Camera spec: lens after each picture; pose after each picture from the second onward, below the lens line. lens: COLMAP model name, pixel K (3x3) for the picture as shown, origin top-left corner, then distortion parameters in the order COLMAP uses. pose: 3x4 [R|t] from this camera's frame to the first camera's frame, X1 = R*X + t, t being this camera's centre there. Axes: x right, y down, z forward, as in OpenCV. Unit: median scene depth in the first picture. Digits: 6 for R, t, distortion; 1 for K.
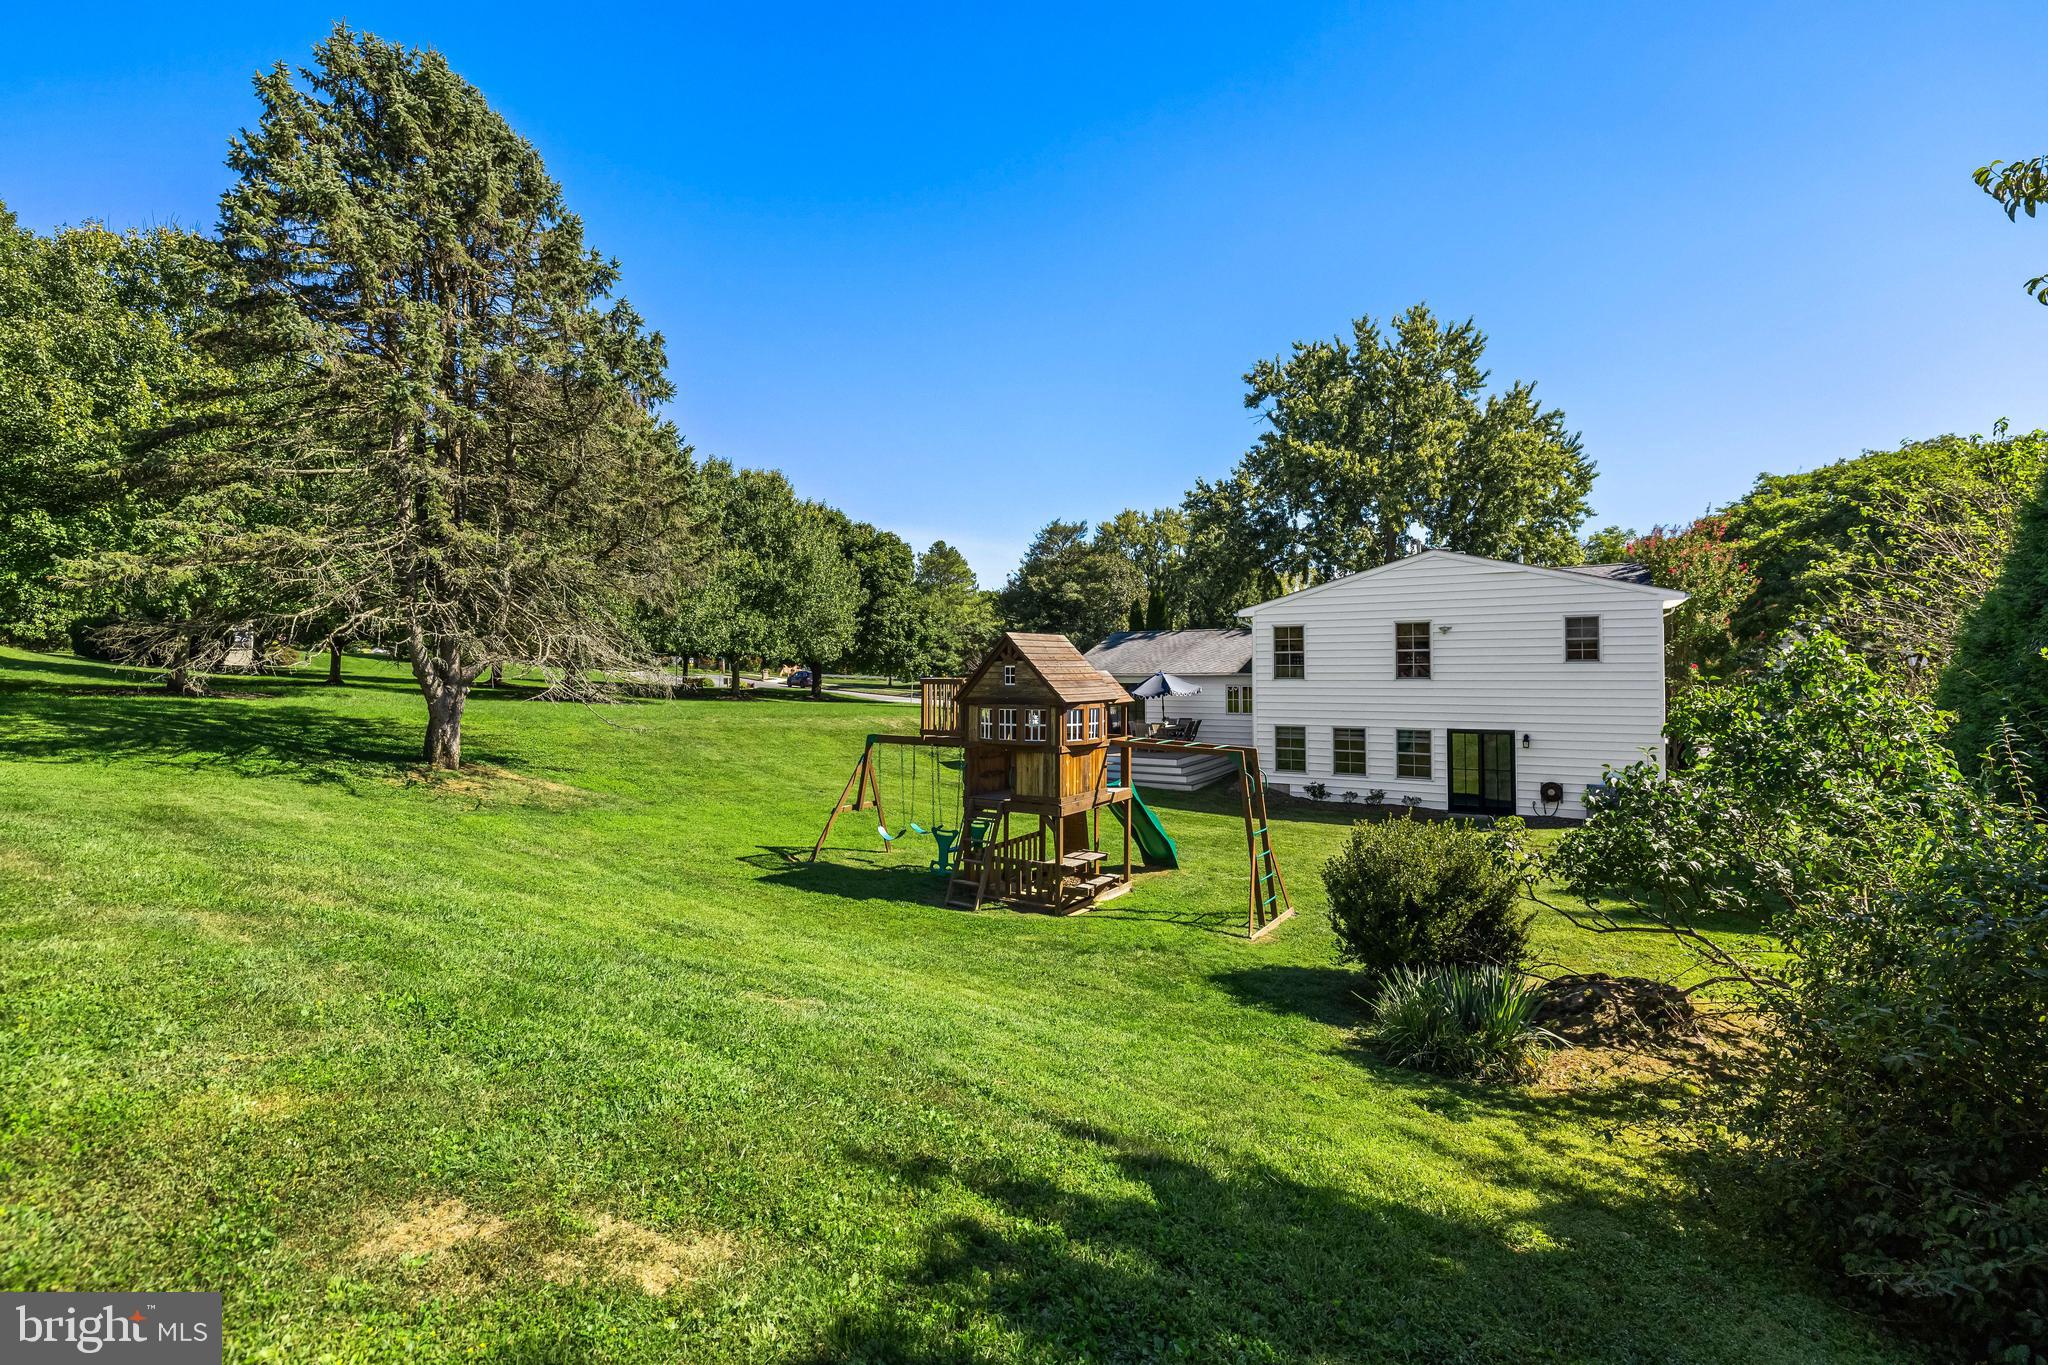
lens RADIAL K [[924.3, 0, 1018.4], [0, 924.3, 678.2], [0, 0, 1]] dist [-0.003732, 0.000450]
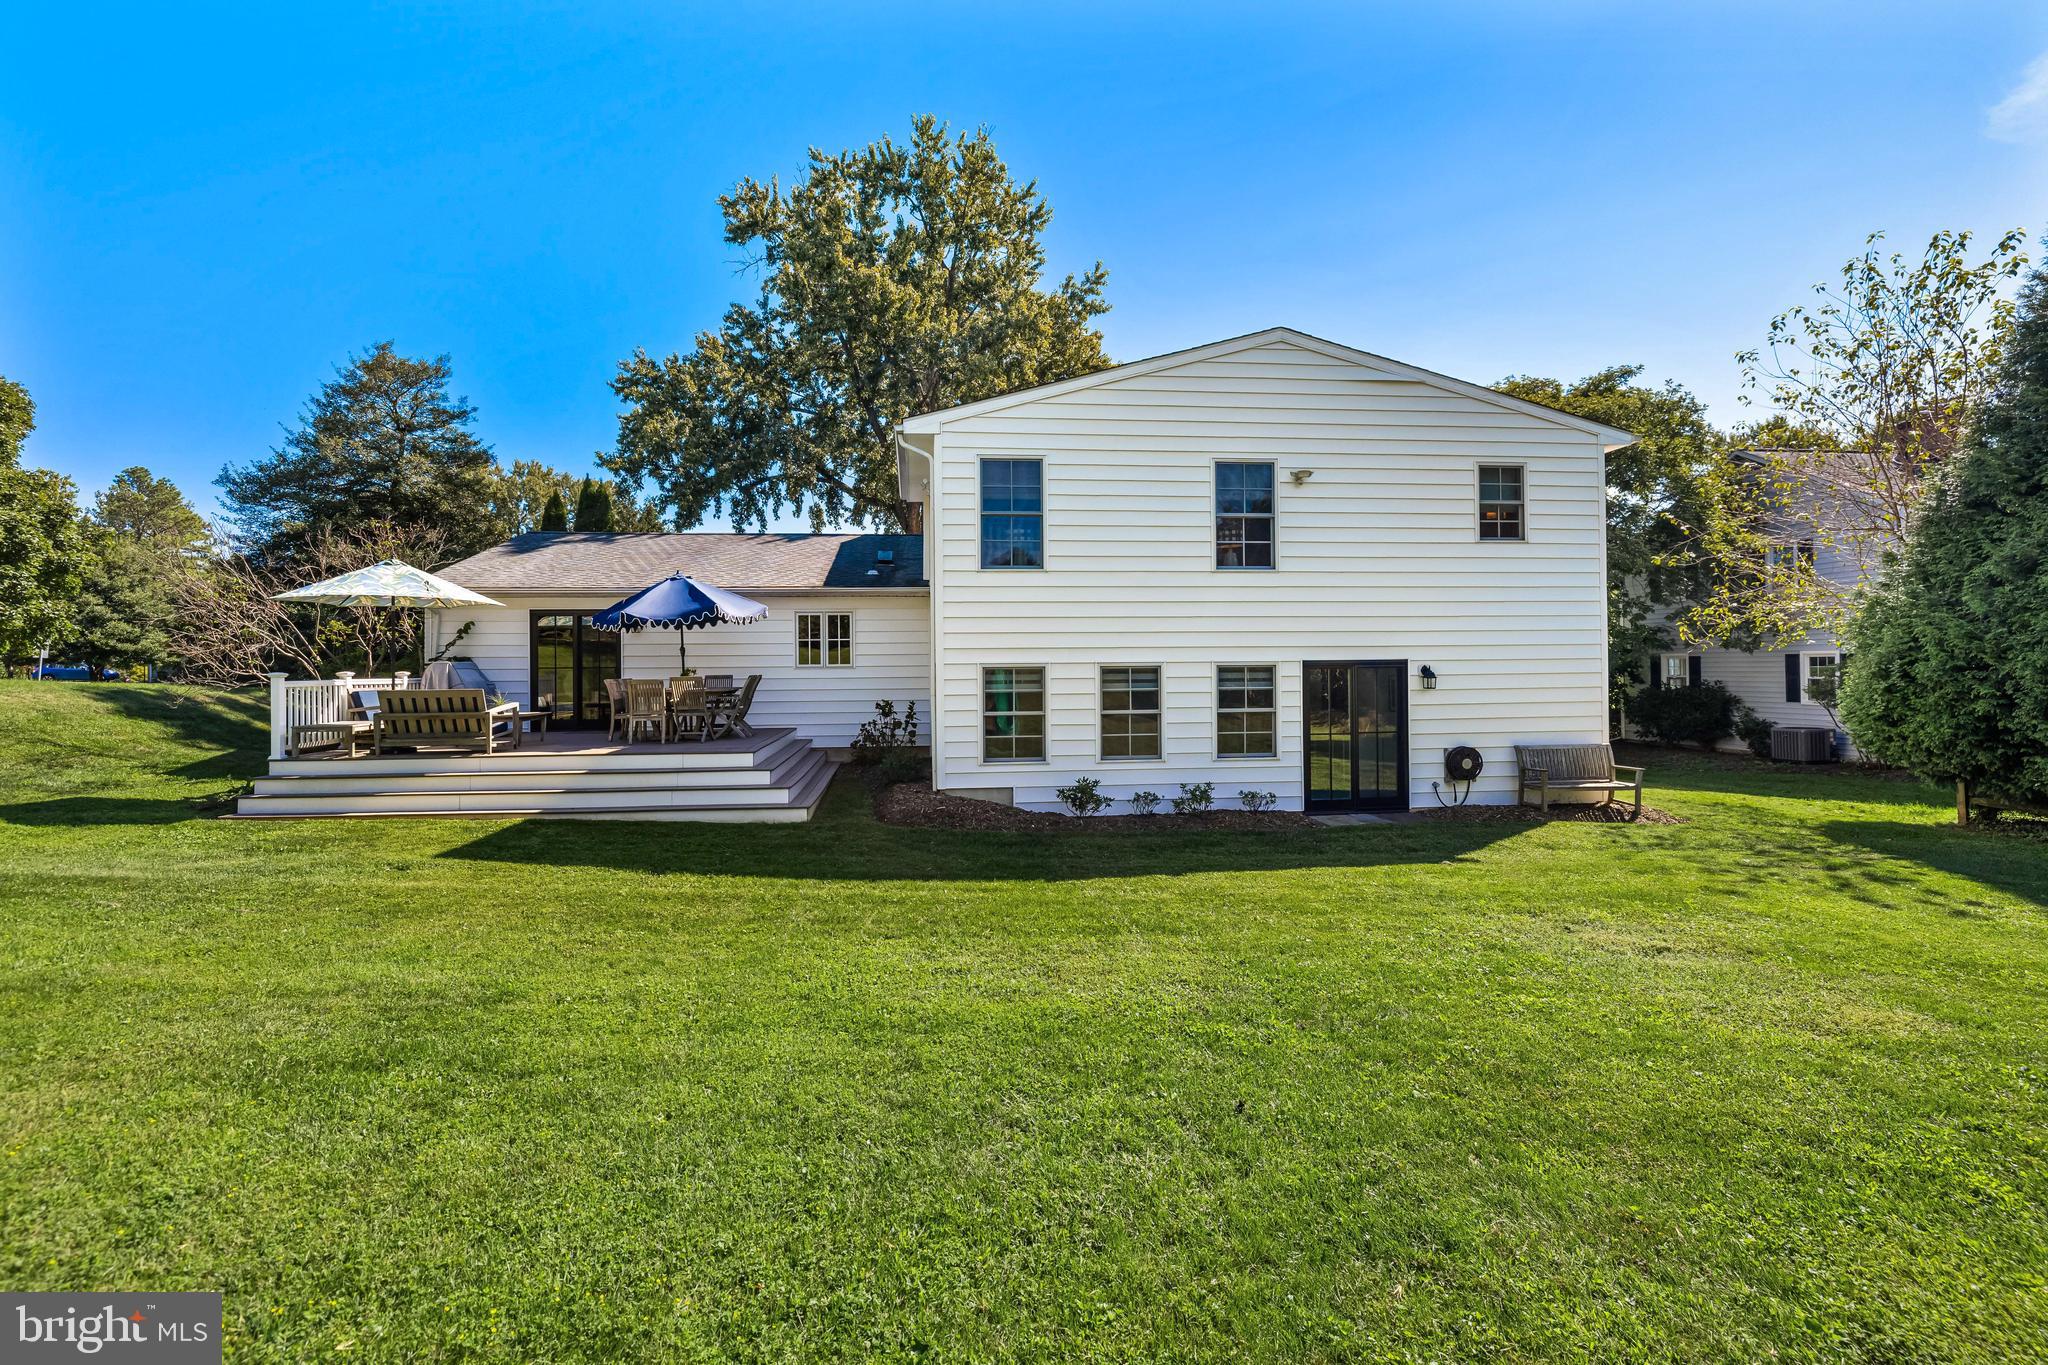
lens RADIAL K [[924.3, 0, 1020.2], [0, 924.3, 656.7], [0, 0, 1]] dist [-0.003732, 0.000450]
pose [[0.783002, 0.012275, 0.621898, -0.003285], [0.010281, 0.999413, -0.032670, 0.064832], [-0.621935, 0.031974, 0.782416, 0.642437]]
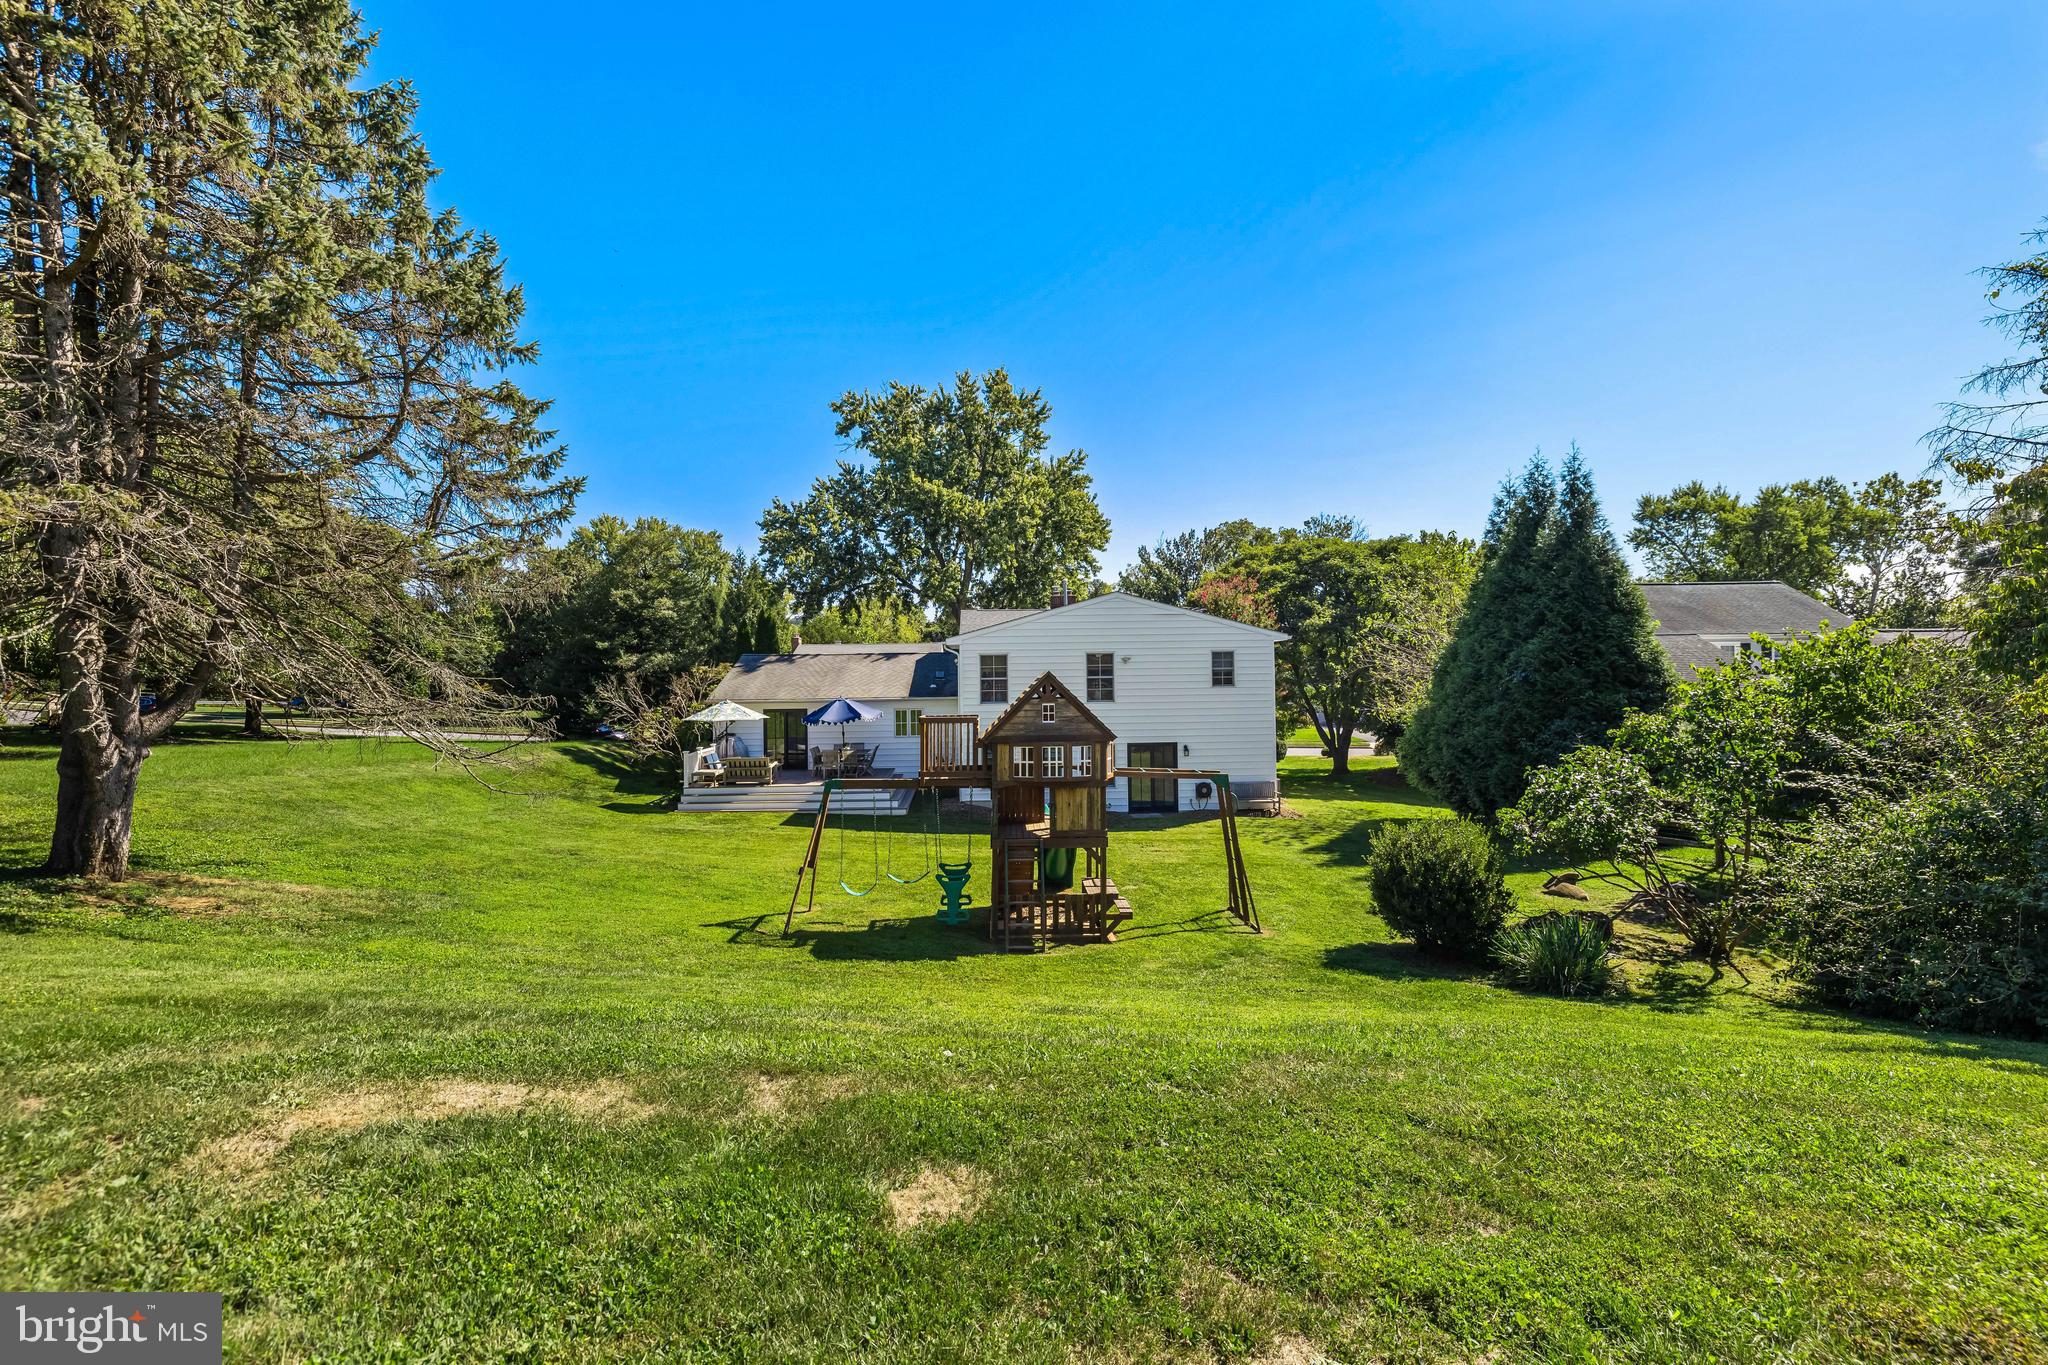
lens RADIAL K [[924.3, 0, 1018.2], [0, 924.3, 675.3], [0, 0, 1]] dist [-0.003732, 0.000450]
pose [[0.824504, -0.002359, 0.565851, -0.308311], [0.013601, 0.999785, -0.015649, -0.015086], [-0.565692, 0.020599, 0.824359, 0.090715]]
